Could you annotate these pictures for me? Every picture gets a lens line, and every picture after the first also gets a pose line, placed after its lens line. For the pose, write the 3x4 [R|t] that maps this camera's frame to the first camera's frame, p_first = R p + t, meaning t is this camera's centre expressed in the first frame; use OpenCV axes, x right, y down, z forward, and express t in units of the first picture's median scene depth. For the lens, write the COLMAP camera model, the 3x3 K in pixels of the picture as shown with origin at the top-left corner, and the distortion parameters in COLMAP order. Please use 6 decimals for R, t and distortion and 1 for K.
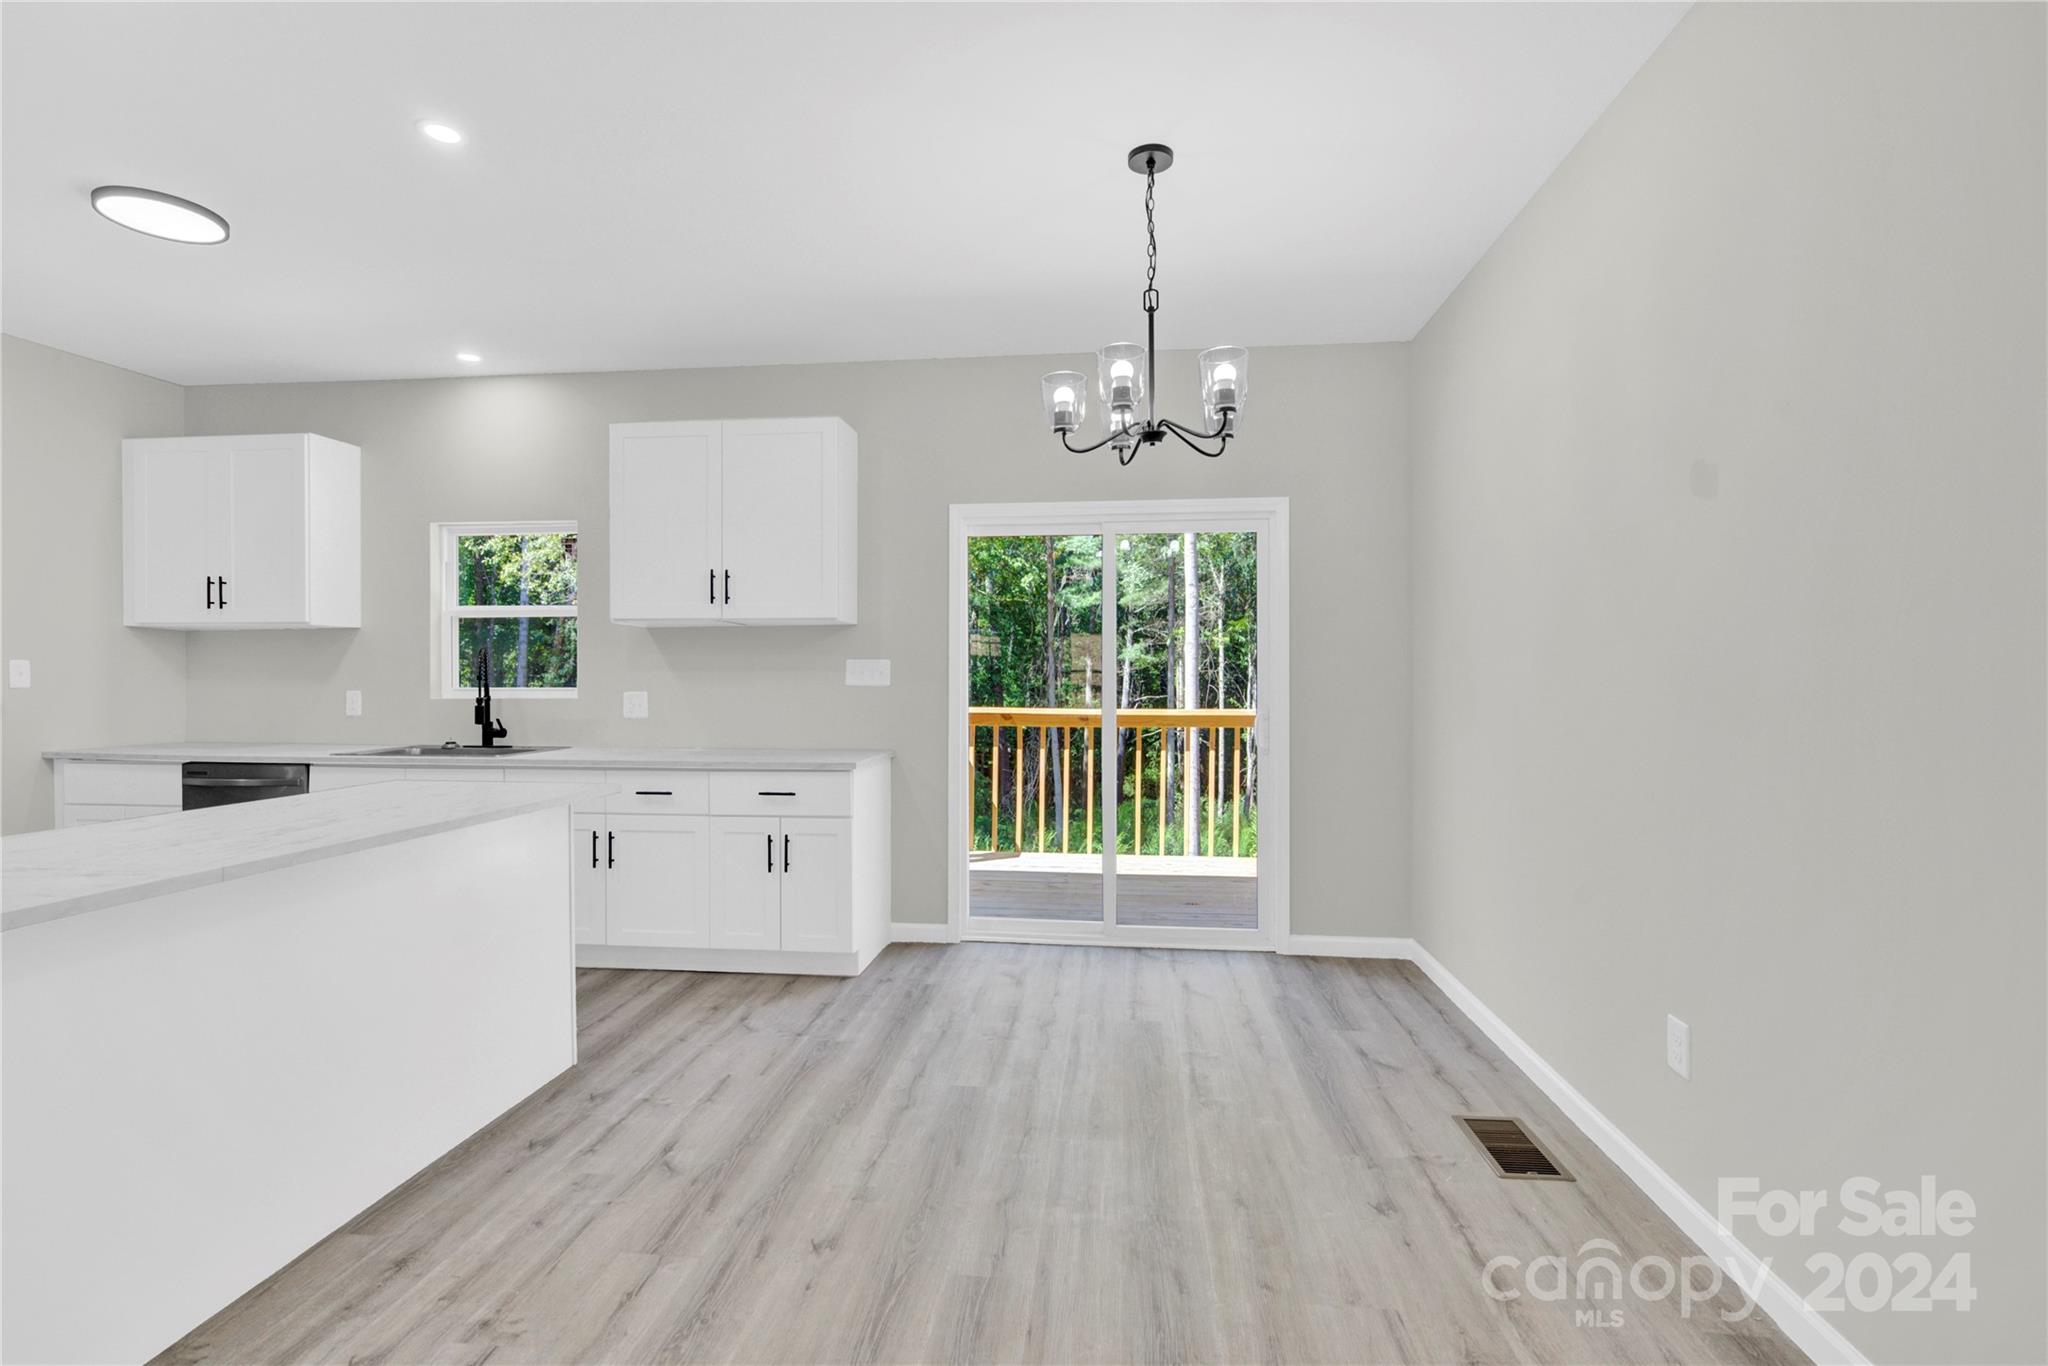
lens RADIAL K [[948.7, 0, 1024.0], [0, 948.7, 683.0], [0, 0, 1]] dist [0.000097, 0.000021]
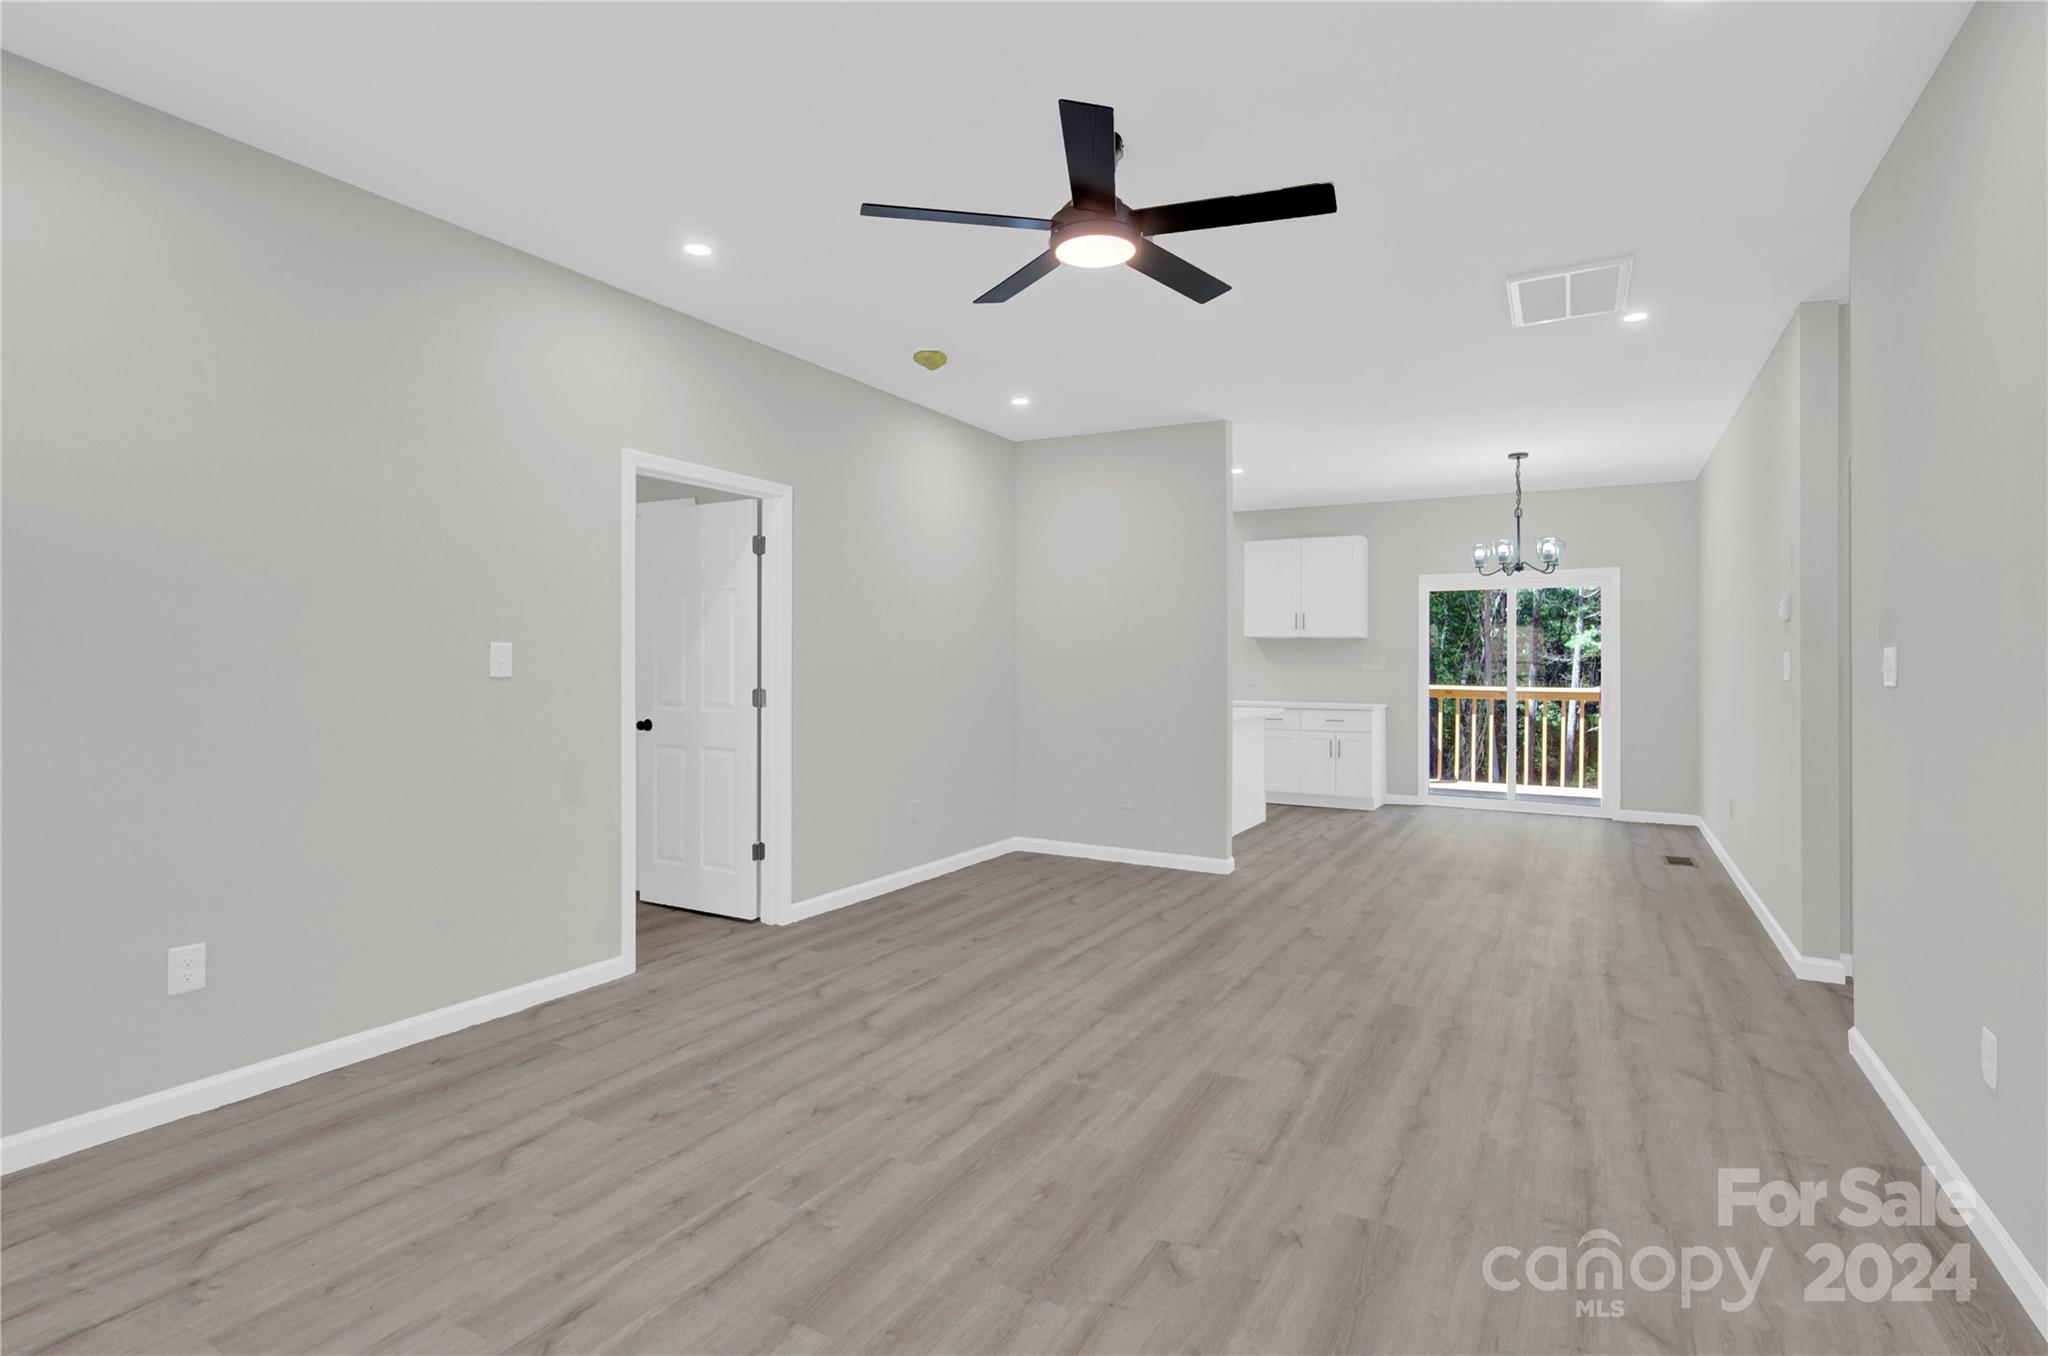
lens RADIAL K [[1000.1, 0, 1034.8], [0, 1000.1, 660.9], [0, 0, 1]] dist [-0.004542, 0.000162]
pose [[0.920663, 0.000815, -0.390359, -0.005604], [-0.004630, 0.999950, -0.008833, 0.005227], [0.390332, 0.009939, 0.920621, -1.169362]]
